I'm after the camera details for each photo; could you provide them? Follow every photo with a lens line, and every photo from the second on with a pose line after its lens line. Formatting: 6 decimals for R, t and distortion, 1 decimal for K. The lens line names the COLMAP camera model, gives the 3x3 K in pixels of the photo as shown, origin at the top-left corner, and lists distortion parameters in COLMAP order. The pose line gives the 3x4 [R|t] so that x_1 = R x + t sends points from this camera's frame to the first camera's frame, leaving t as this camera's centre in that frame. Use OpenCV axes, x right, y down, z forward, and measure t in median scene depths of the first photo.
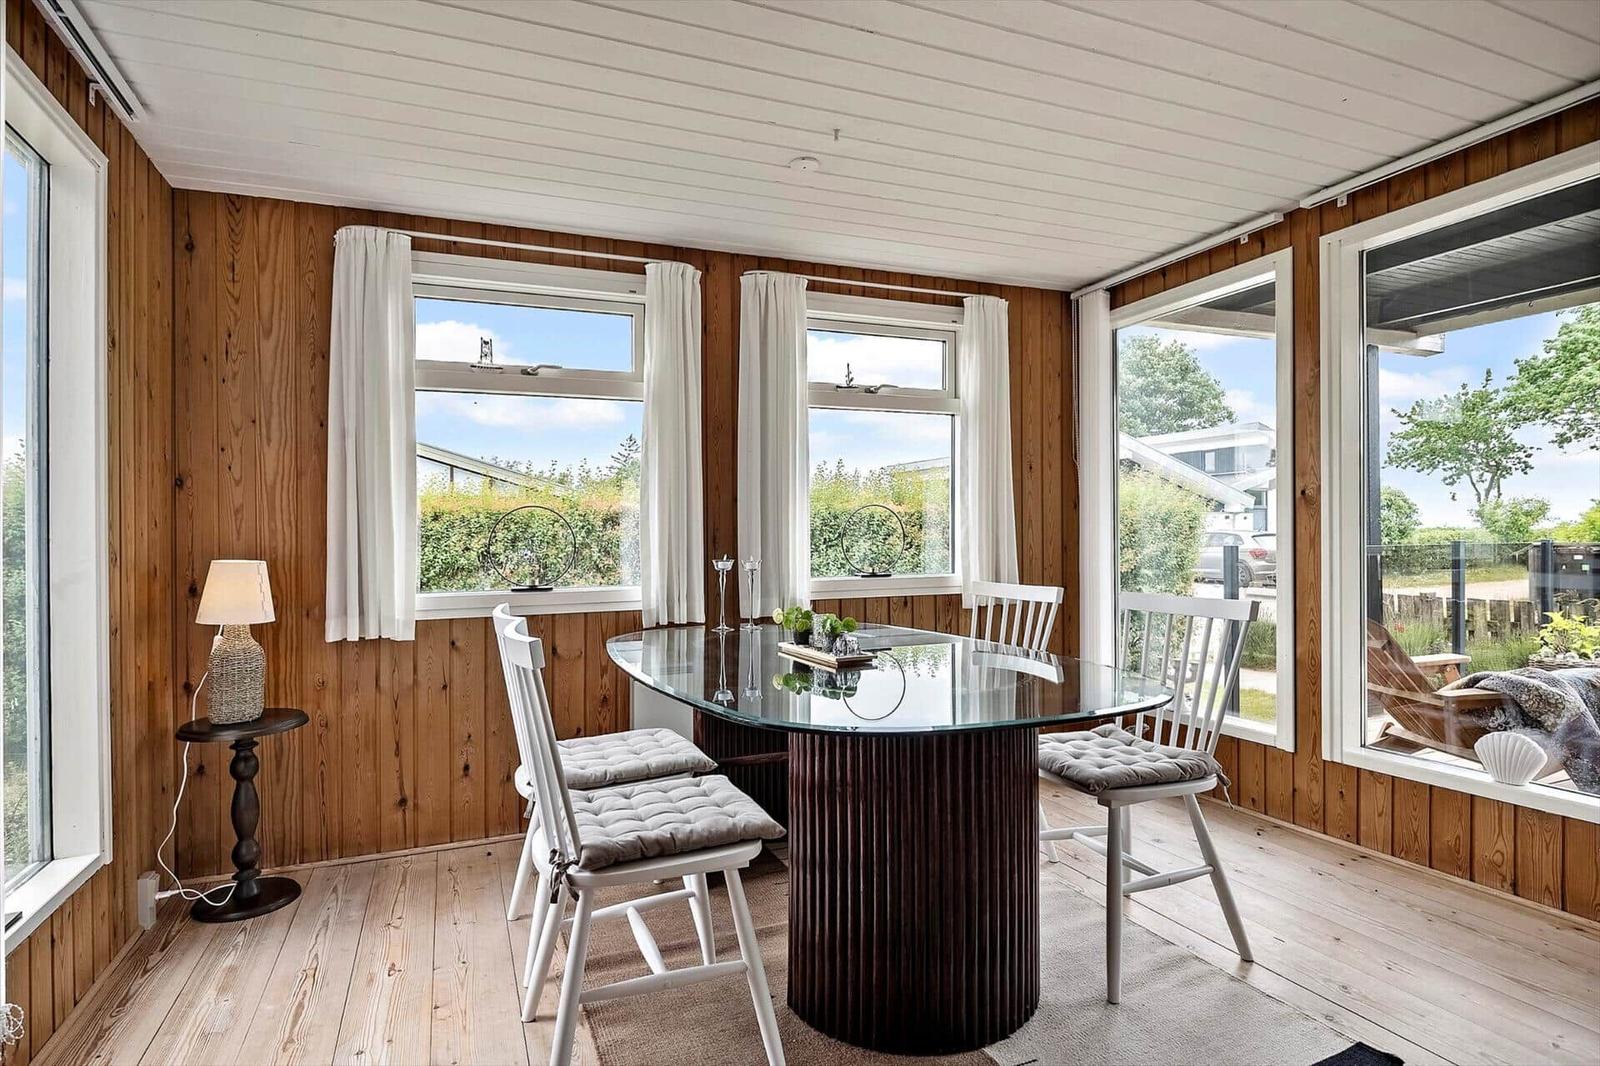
lens RADIAL K [[852.5, 0, 798.2], [0, 852.5, 535.4], [0, 0, 1]] dist [0.000063, -0.000177]
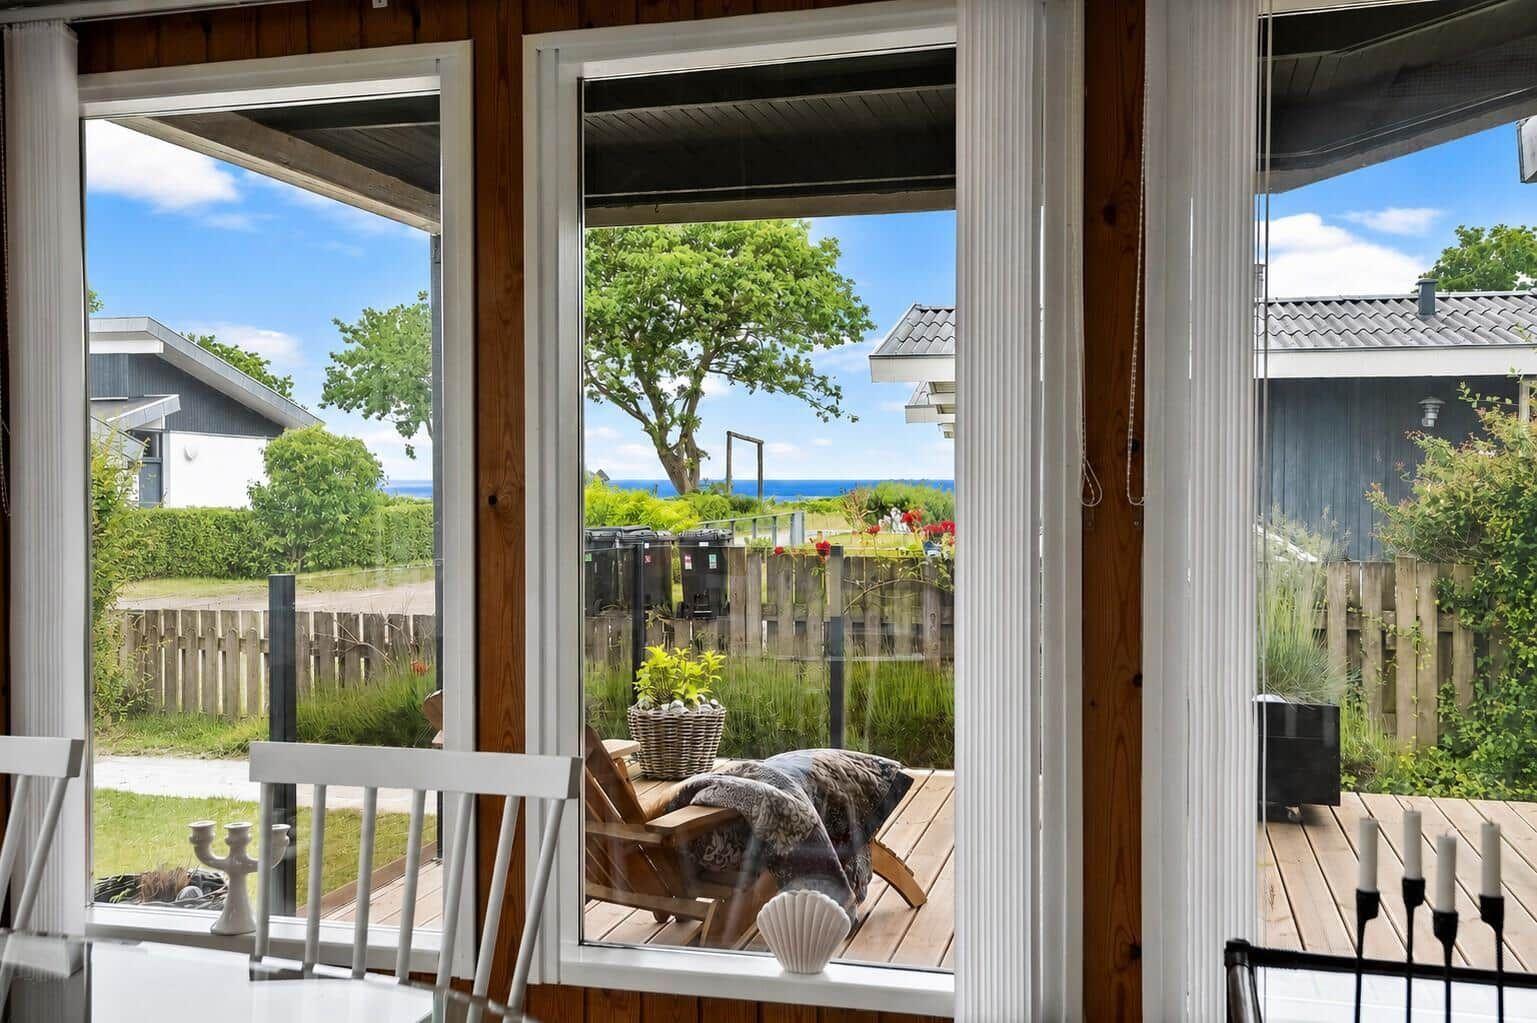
lens RADIAL K [[1454.0, 0, 767.1], [0, 1454.0, 519.7], [0, 0, 1]] dist [0.021279, 0.000000]
pose [[0.611113, -0.006557, 0.791516, -0.034278], [-0.004781, 0.999917, 0.011975, -0.047455], [-0.791529, -0.011102, 0.611031, 0.282959]]
